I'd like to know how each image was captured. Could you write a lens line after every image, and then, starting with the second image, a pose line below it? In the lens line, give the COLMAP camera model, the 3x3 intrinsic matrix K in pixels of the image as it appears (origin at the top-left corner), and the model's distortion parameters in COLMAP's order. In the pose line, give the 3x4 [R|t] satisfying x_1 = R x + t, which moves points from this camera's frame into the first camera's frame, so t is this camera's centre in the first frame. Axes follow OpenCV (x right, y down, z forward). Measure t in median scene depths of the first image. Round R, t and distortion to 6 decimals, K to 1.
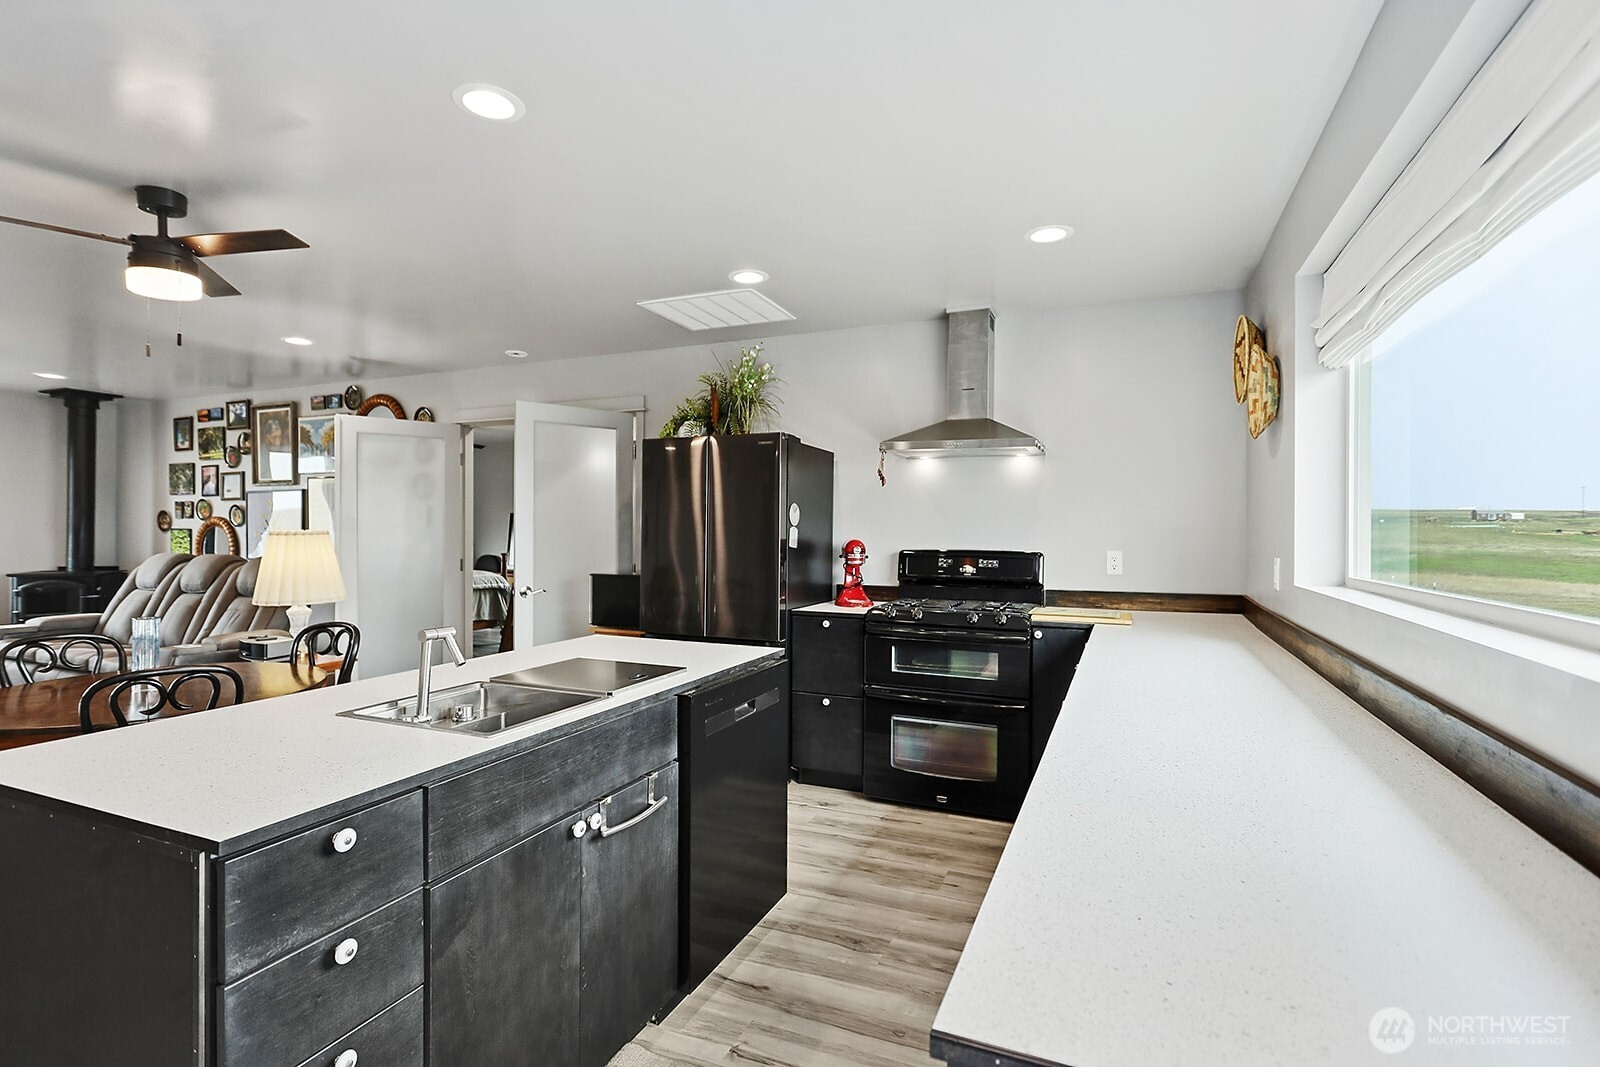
lens RADIAL K [[767.3, 0, 791.1], [0, 767.3, 532.2], [0, 0, 1]] dist [-0.003137, -0.000490]
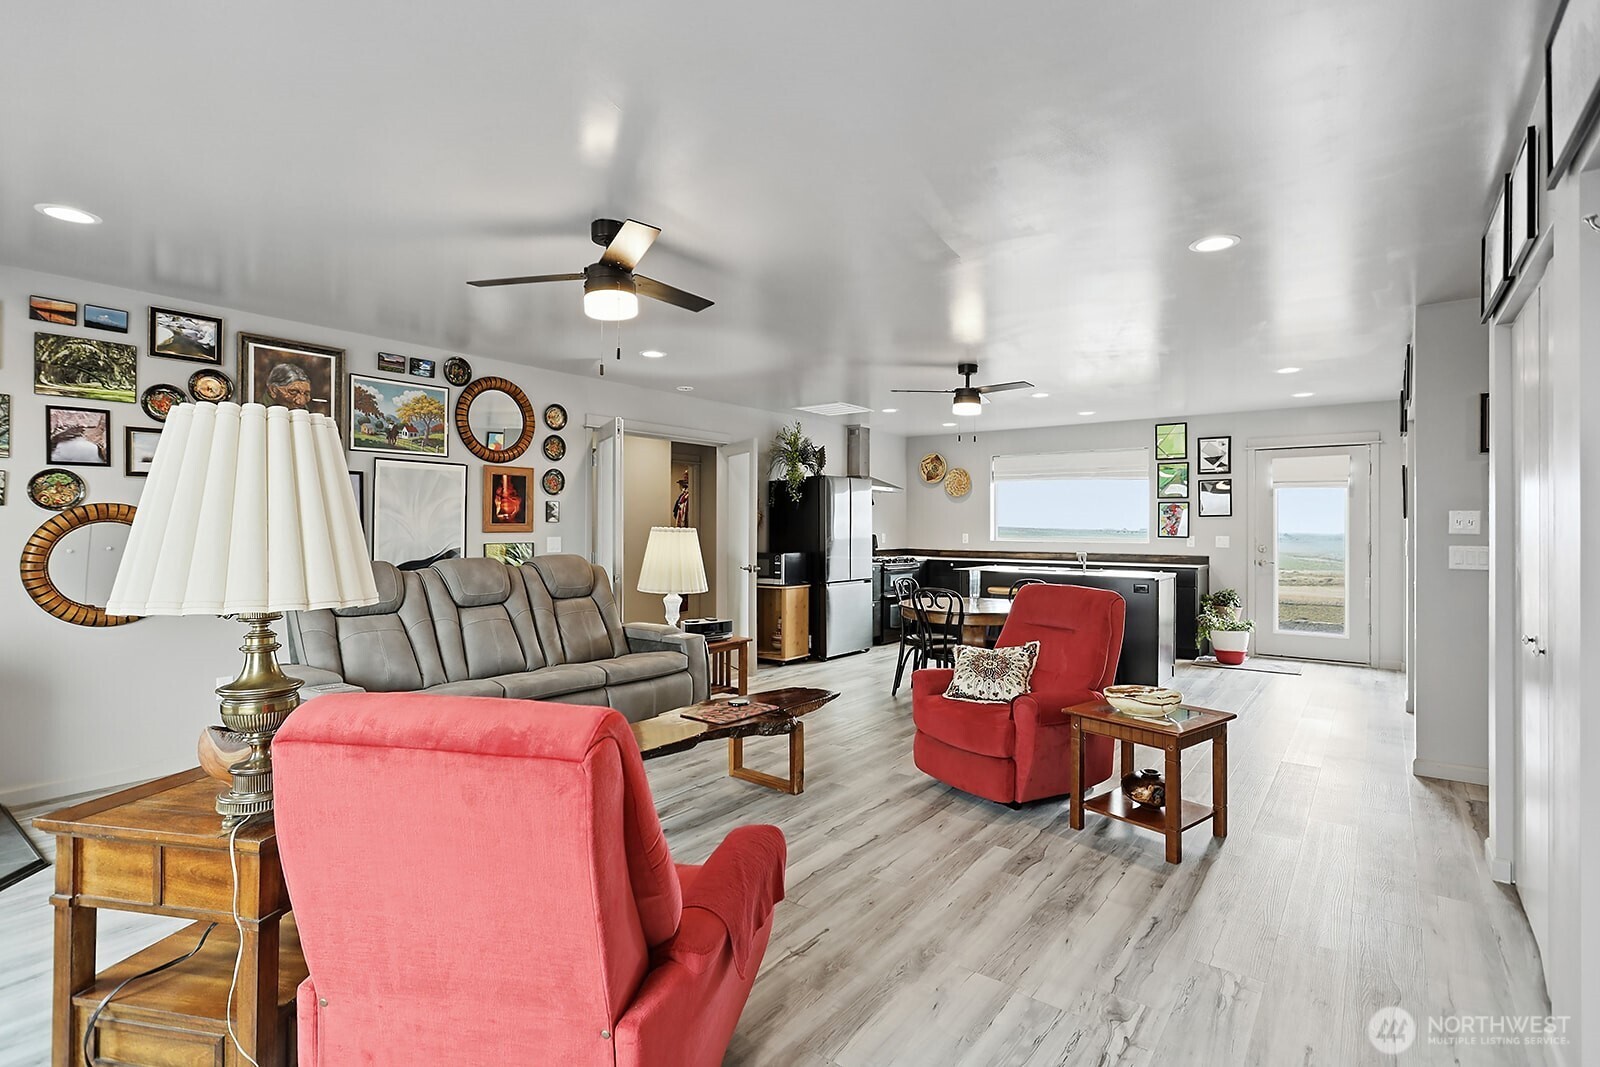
lens RADIAL K [[771.1, 0, 801.3], [0, 771.1, 523.0], [0, 0, 1]] dist [-0.002267, 0.001694]
pose [[0.229457, -0.001430, 0.973318, -1.191728], [0.001425, 0.999998, 0.001133, -0.006545], [-0.973318, 0.001127, 0.229459, 0.388649]]
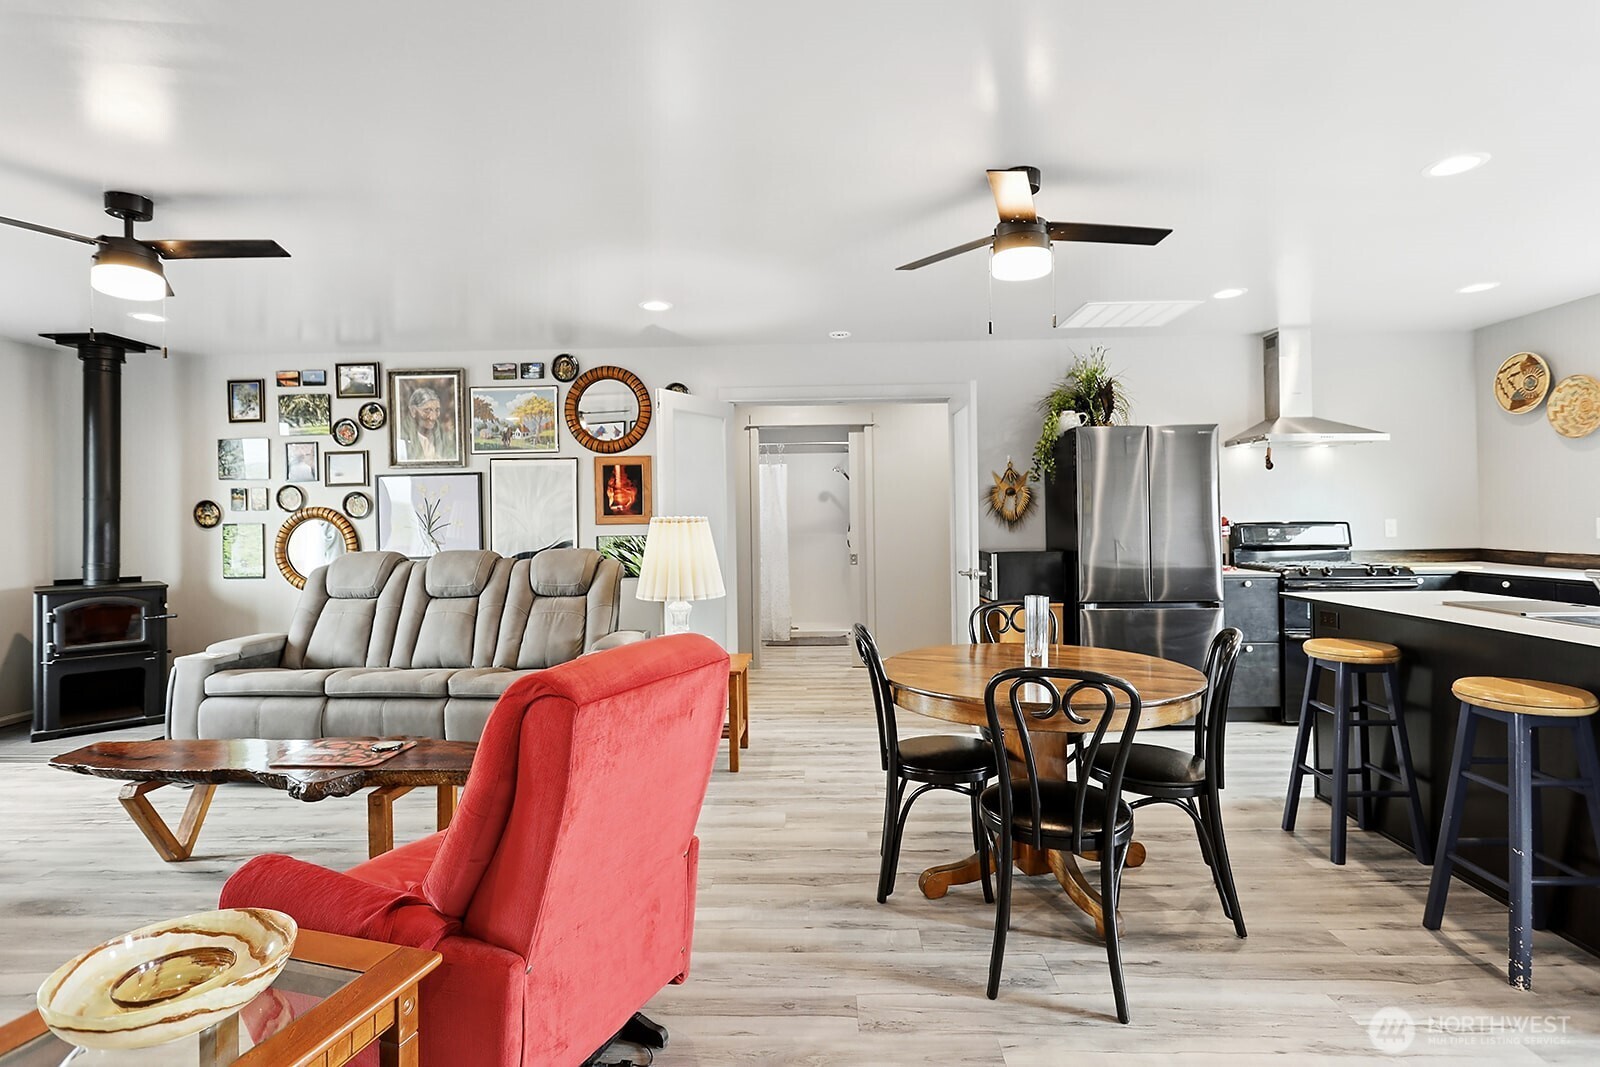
lens RADIAL K [[771.1, 0, 796.6], [0, 771.1, 513.2], [0, 0, 1]] dist [-0.002267, 0.001694]
pose [[0.928822, -0.016508, 0.370159, -0.591290], [0.020092, 0.999781, -0.005828, 0.000649], [-0.369982, 0.012850, 0.928950, 0.077172]]
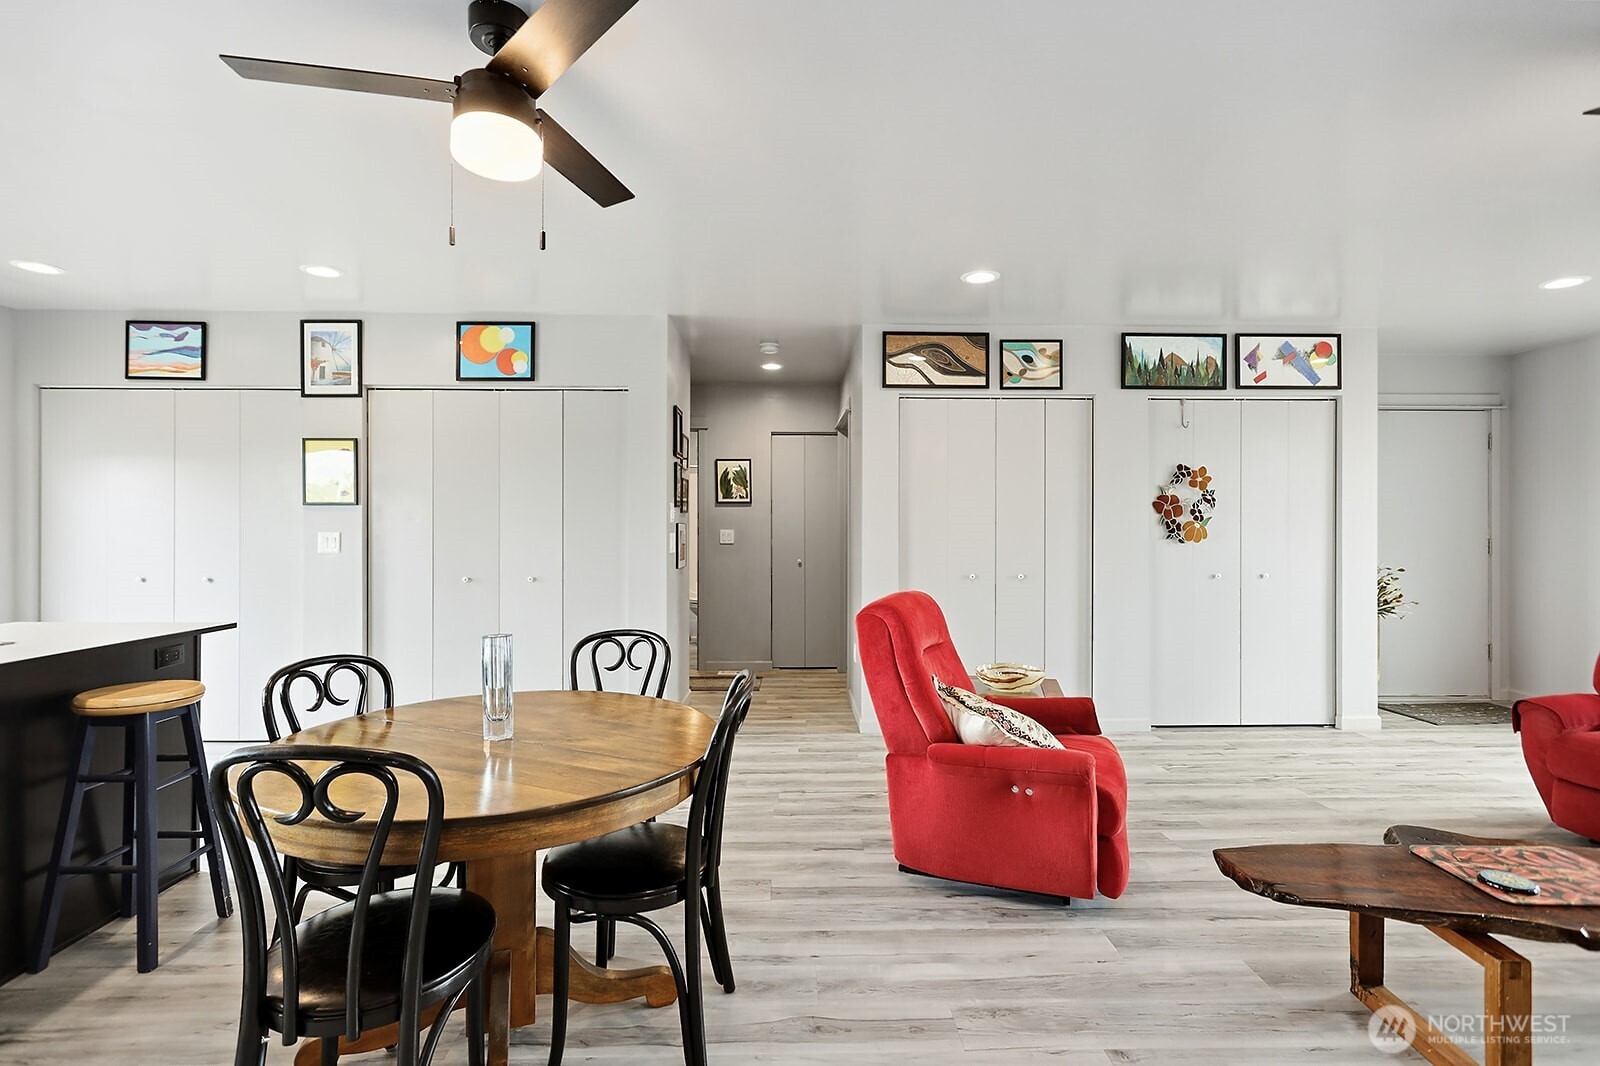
lens RADIAL K [[771.1, 0, 800.5], [0, 771.1, 529.0], [0, 0, 1]] dist [-0.002267, 0.001694]
pose [[-0.905753, -0.004489, -0.423782, -0.312461], [-0.006337, 0.999976, 0.002951, 0.004117], [0.423758, 0.005358, -0.905760, 0.700488]]
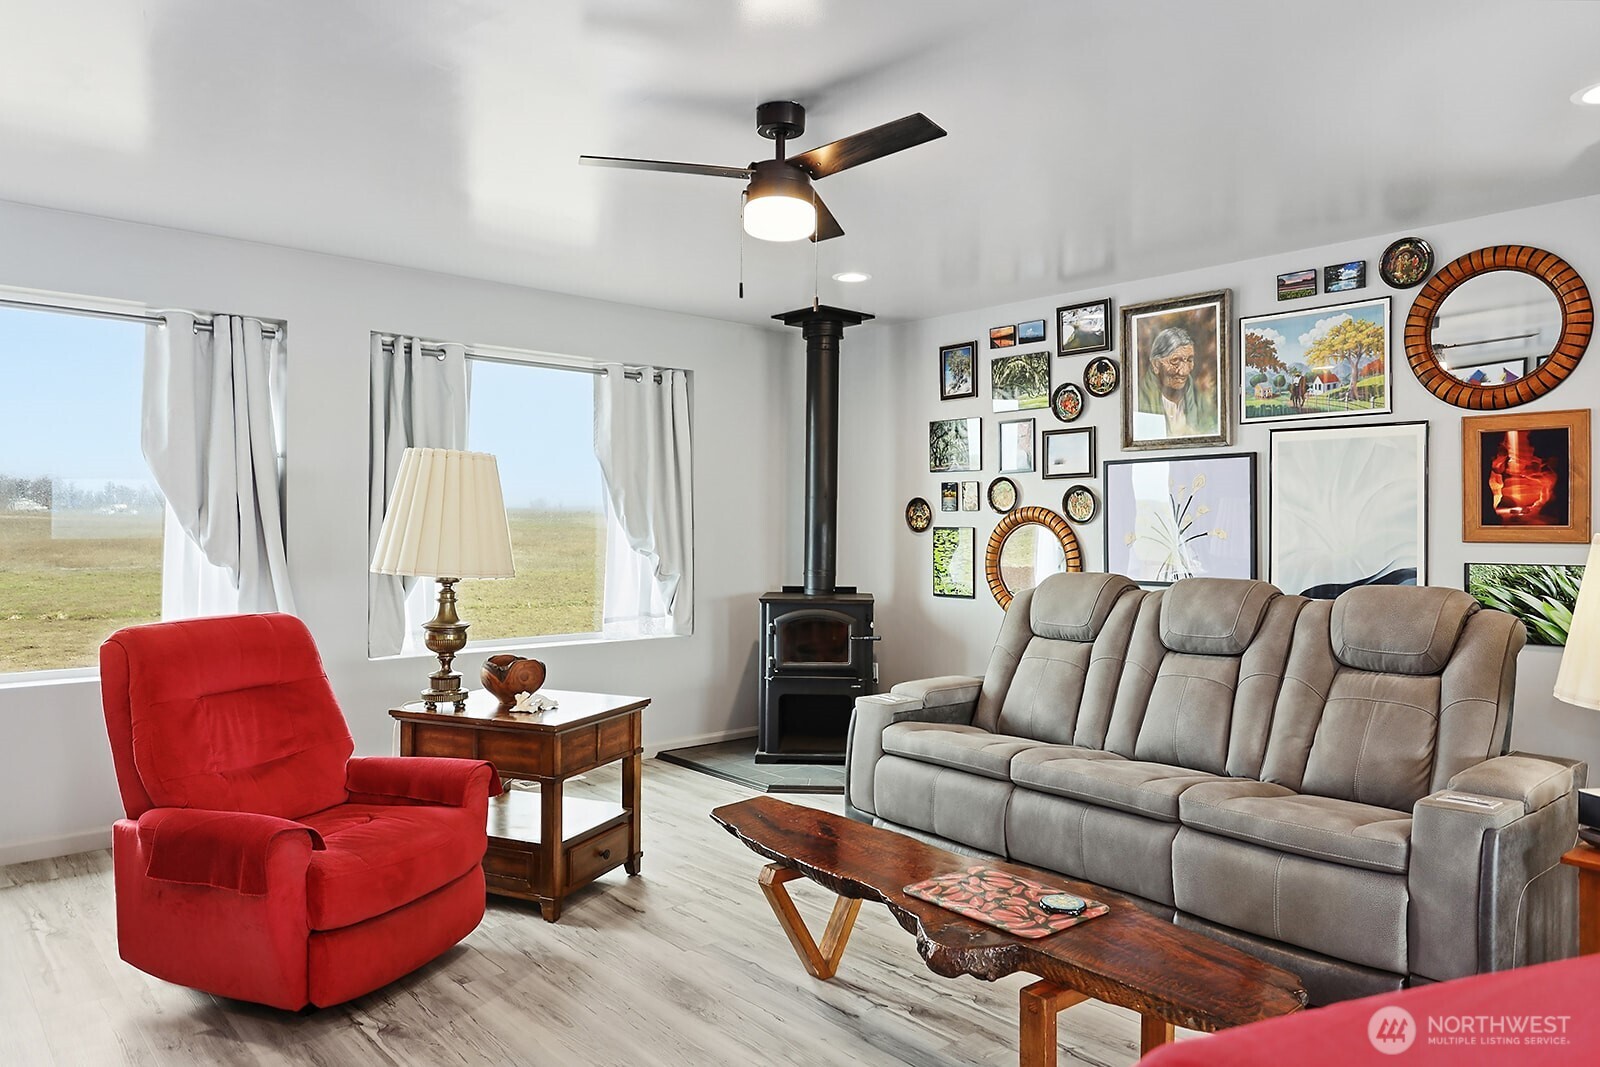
lens RADIAL K [[1062.9, 0, 801.9], [0, 1062.9, 521.3], [0, 0, 1]] dist [-0.000433, 0.004848]
pose [[0.906964, -0.002698, -0.421199, -0.575086], [-0.000569, 0.999971, -0.007631, -0.003162], [0.421207, 0.007161, 0.906936, 0.193668]]
